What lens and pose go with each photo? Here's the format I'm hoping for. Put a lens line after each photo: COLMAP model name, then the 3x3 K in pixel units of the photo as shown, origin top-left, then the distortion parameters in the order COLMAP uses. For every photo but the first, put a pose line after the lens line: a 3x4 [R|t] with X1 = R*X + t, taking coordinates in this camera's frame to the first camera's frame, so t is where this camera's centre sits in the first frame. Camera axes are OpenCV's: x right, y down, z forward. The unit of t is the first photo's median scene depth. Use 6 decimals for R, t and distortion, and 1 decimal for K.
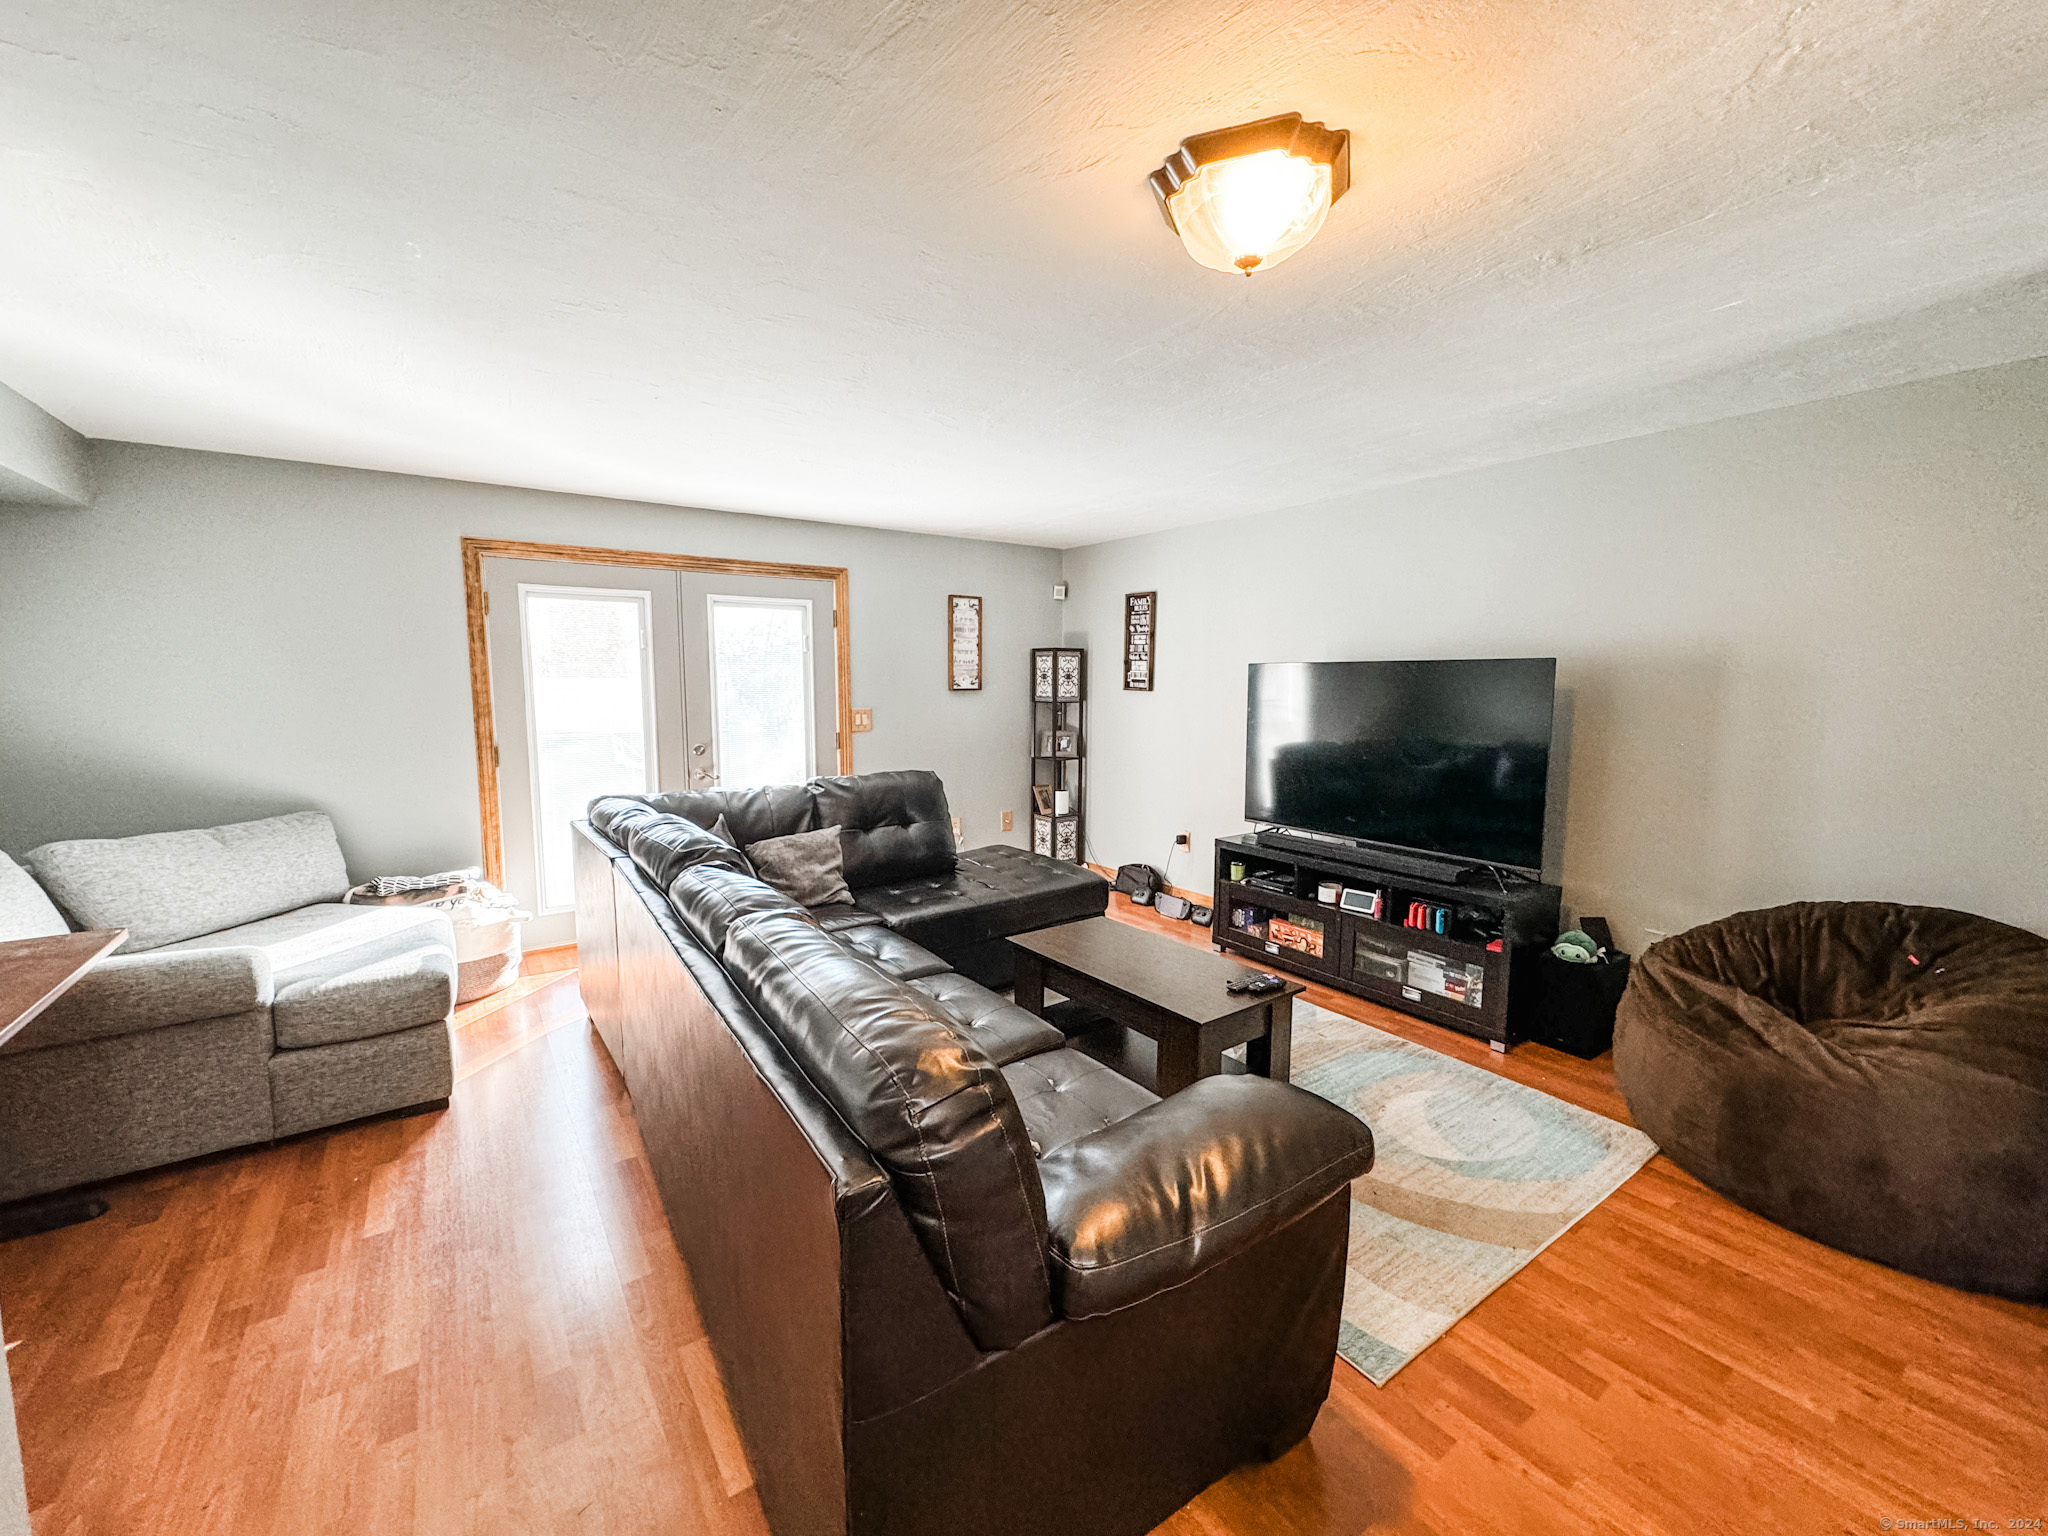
lens RADIAL K [[820.9, 0, 1024.0], [0, 820.9, 768.0], [0, 0, 1]] dist [0.000027, 0.000769]
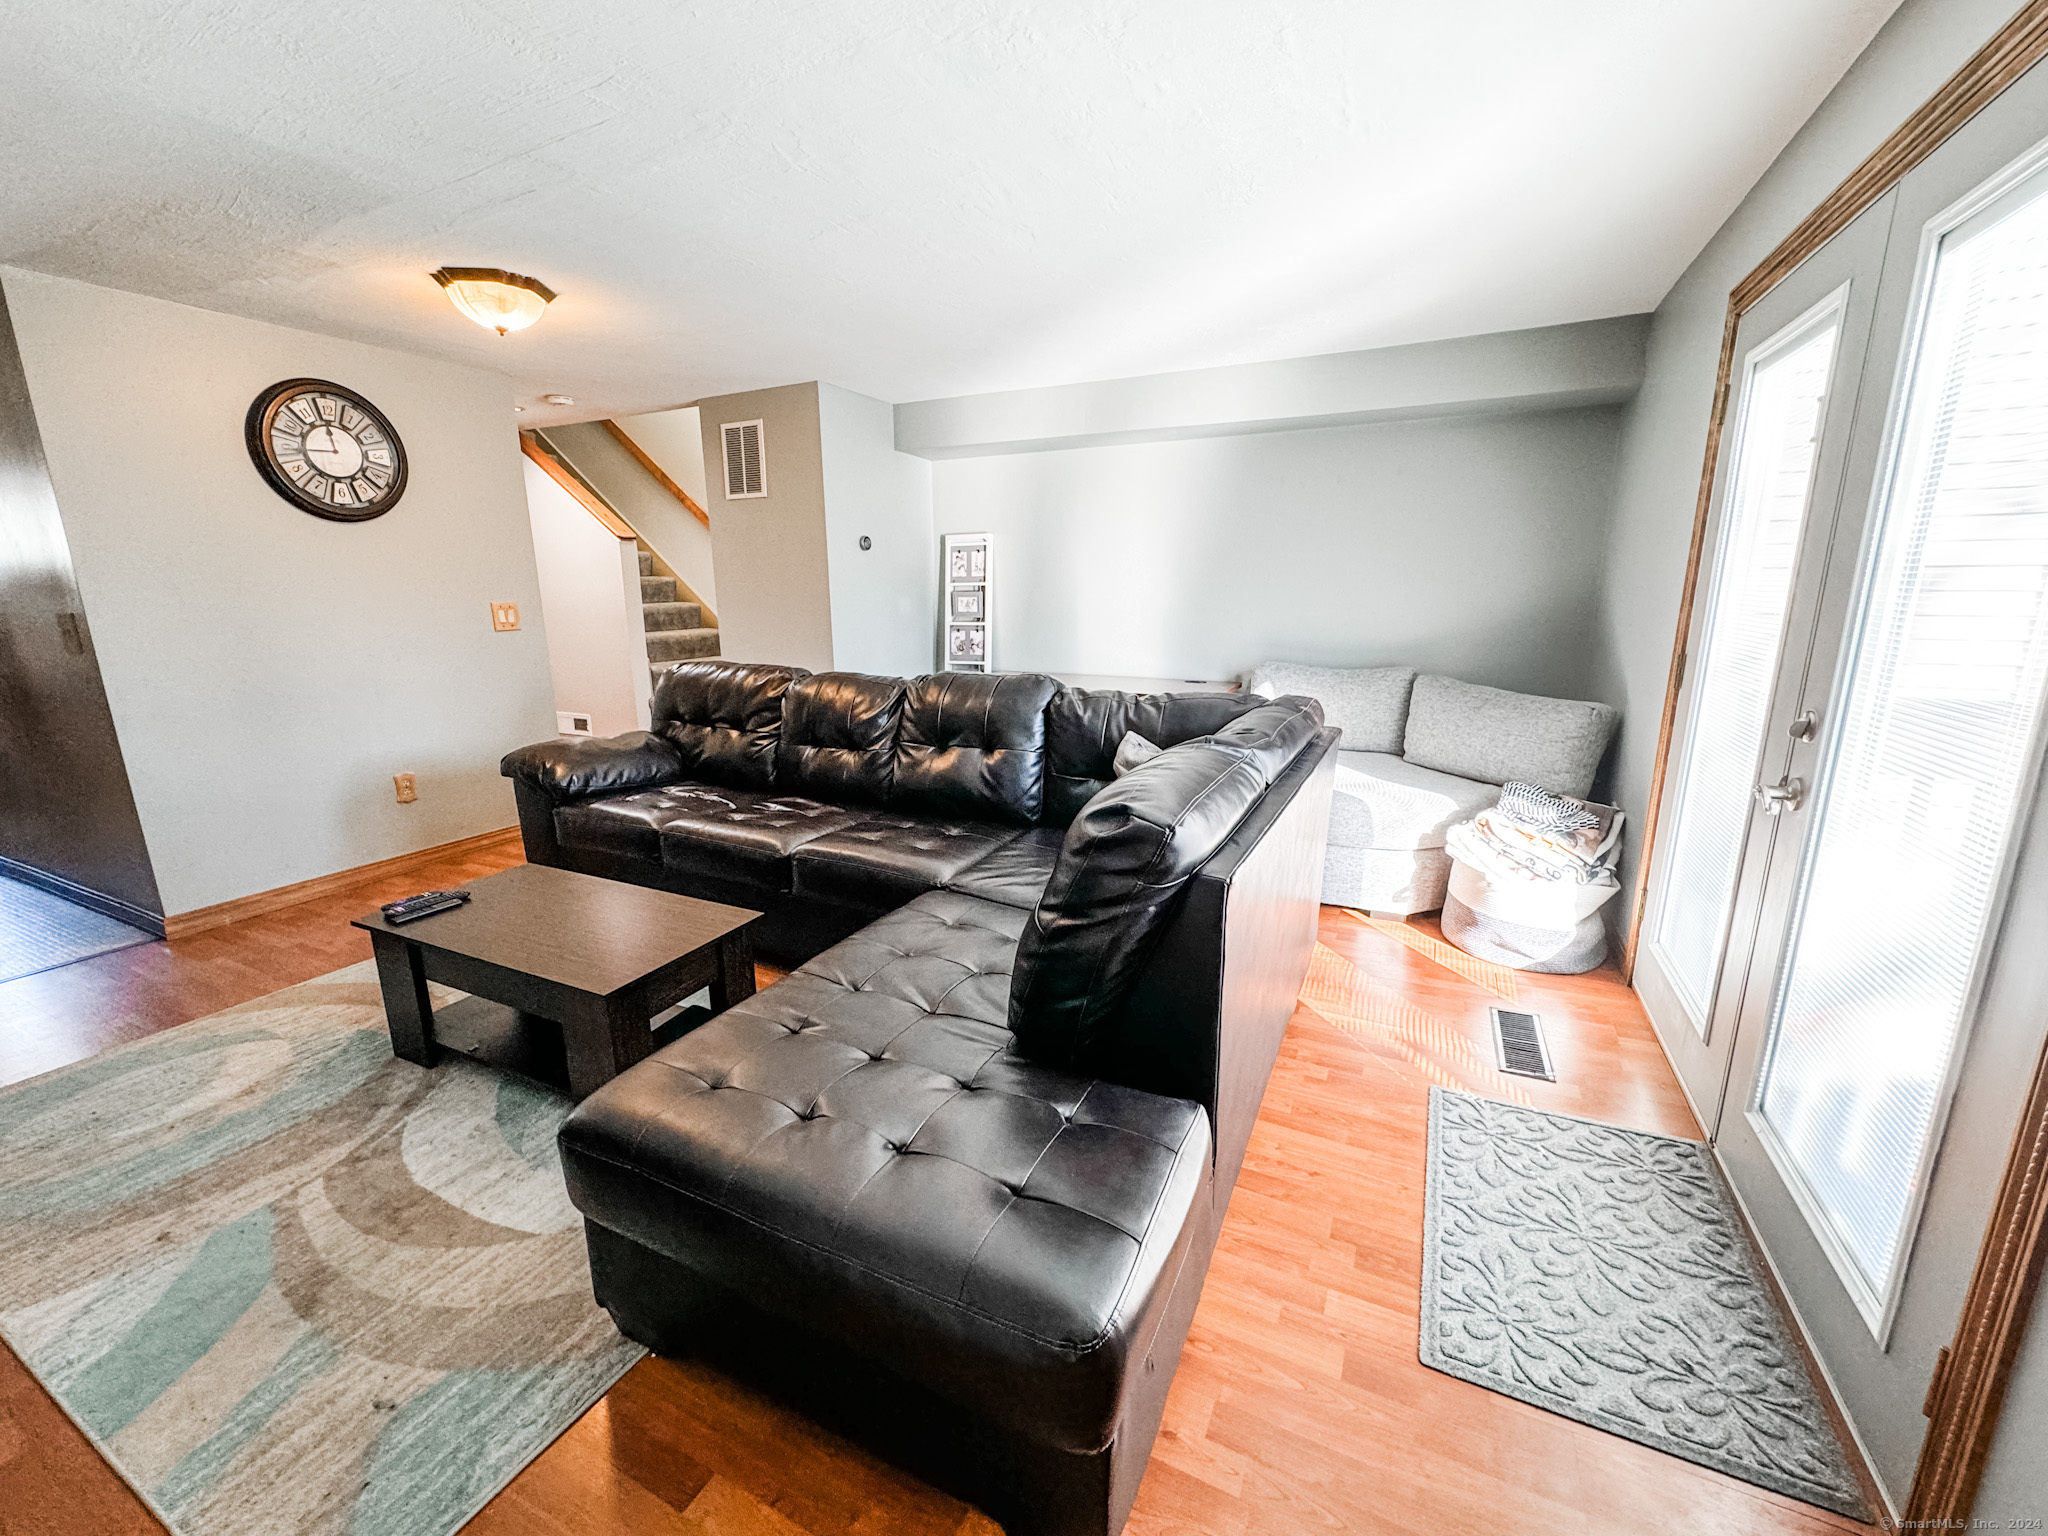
lens RADIAL K [[820.9, 0, 1024.0], [0, 820.9, 768.0], [0, 0, 1]] dist [0.000027, 0.000769]
pose [[-0.877738, 0.111735, -0.465930, 0.074425], [-0.045772, 0.948428, 0.313671, -0.114770], [0.476949, 0.296648, -0.827357, 1.297320]]
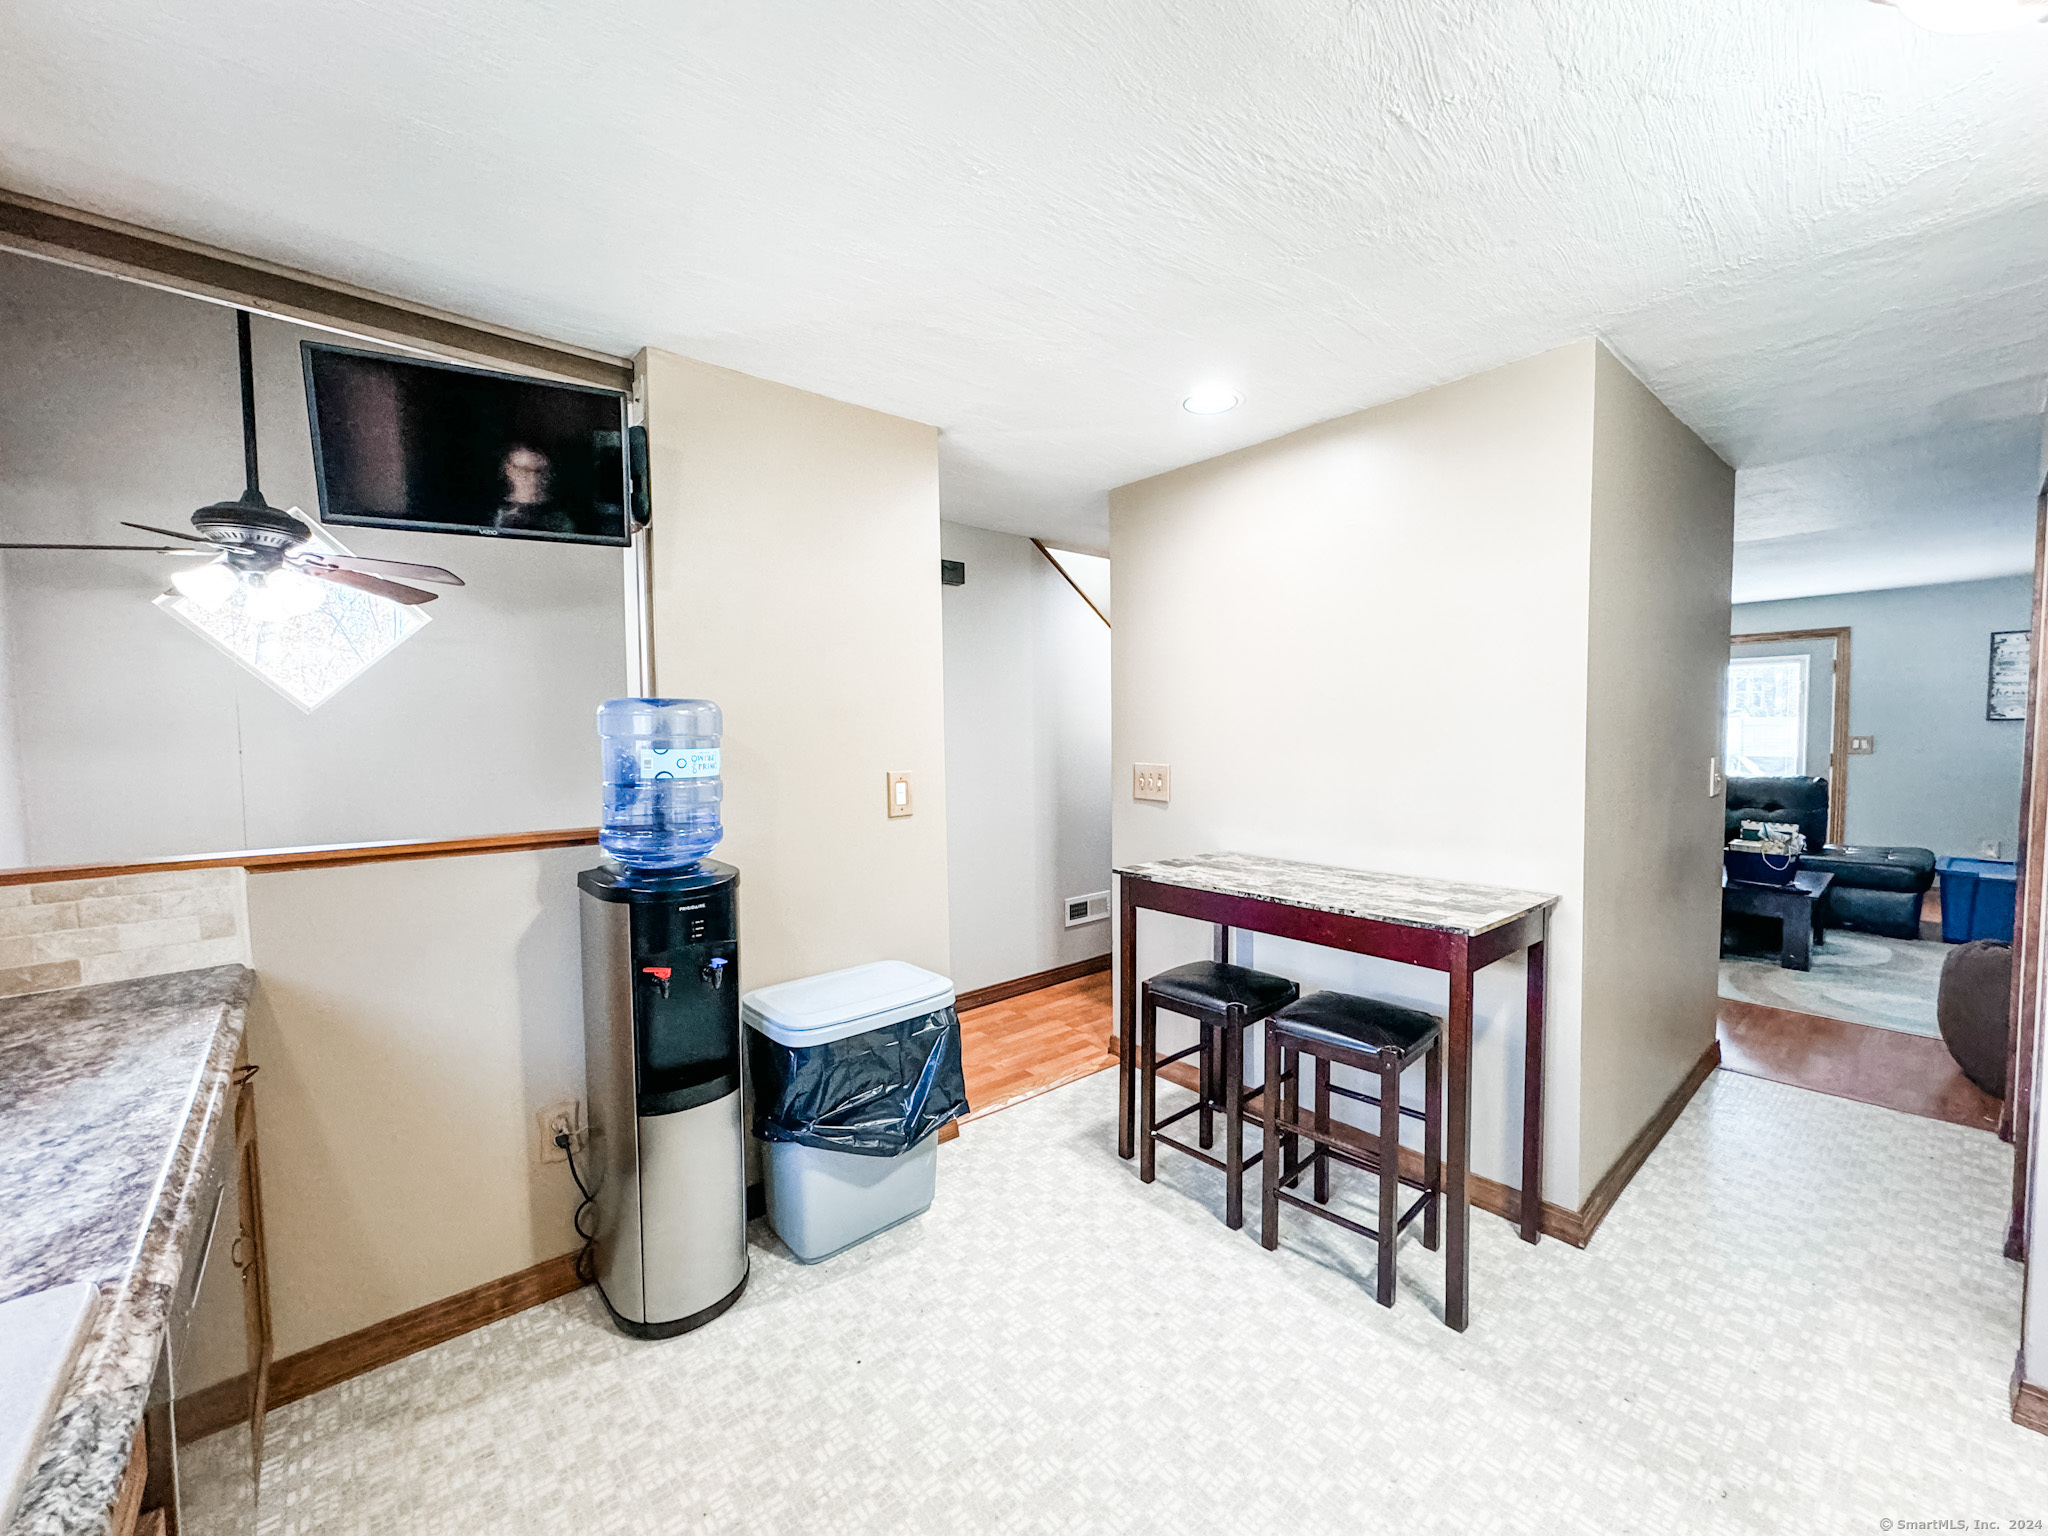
lens RADIAL K [[811.5, 0, 1024.0], [0, 811.5, 768.0], [0, 0, 1]] dist [-0.003257, 0.000519]
pose [[0.099074, 0.047272, -0.993957, 1.153113], [-0.098792, 0.994403, 0.037446, 0.072325], [0.990164, 0.094485, 0.103190, -0.490897]]
